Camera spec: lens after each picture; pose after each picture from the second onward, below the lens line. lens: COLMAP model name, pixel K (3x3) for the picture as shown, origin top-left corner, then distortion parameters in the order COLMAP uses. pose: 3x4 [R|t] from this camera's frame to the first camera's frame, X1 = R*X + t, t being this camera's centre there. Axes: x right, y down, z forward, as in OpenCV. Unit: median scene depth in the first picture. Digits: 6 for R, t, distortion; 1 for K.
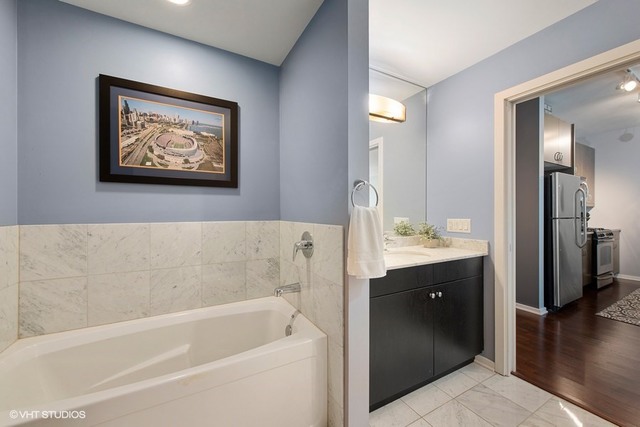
lens RADIAL K [[247.6, 0, 320.0], [0, 247.6, 213.5], [0, 0, 1]] dist [0.001747, -0.000133]
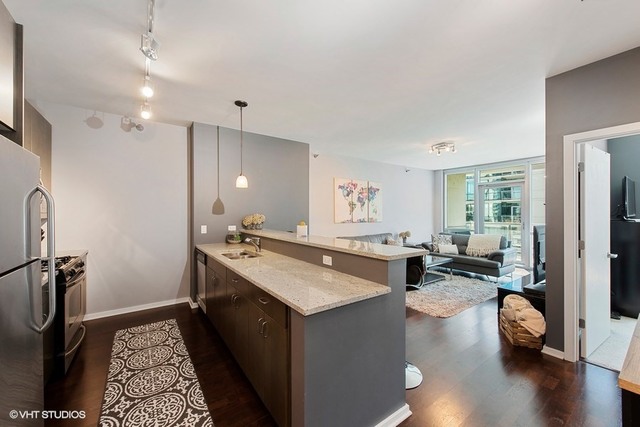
lens RADIAL K [[247.6, 0, 320.0], [0, 247.6, 213.5], [0, 0, 1]] dist [0.001747, -0.000133]
pose [[-0.130691, 0.006308, 0.991403, 0.447859], [0.006723, 0.999962, -0.005476, -0.036432], [-0.991400, 0.005949, -0.130728, 0.457556]]
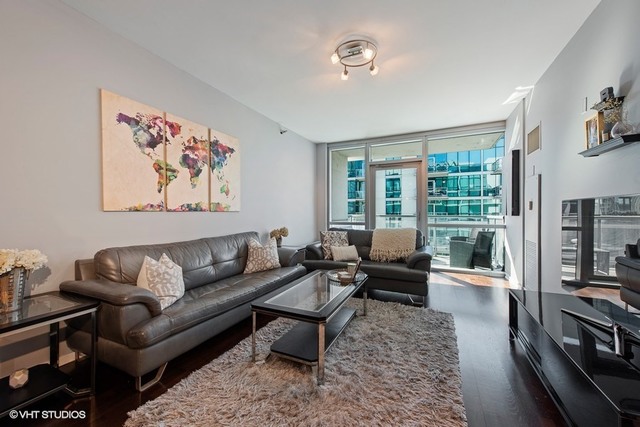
lens RADIAL K [[247.6, 0, 320.0], [0, 247.6, 213.5], [0, 0, 1]] dist [0.001747, -0.000133]
pose [[-0.599882, 0.003027, 0.800083, 1.047032], [0.009689, 0.999947, 0.003481, 0.011915], [-0.800030, 0.009840, -0.599879, 0.180637]]
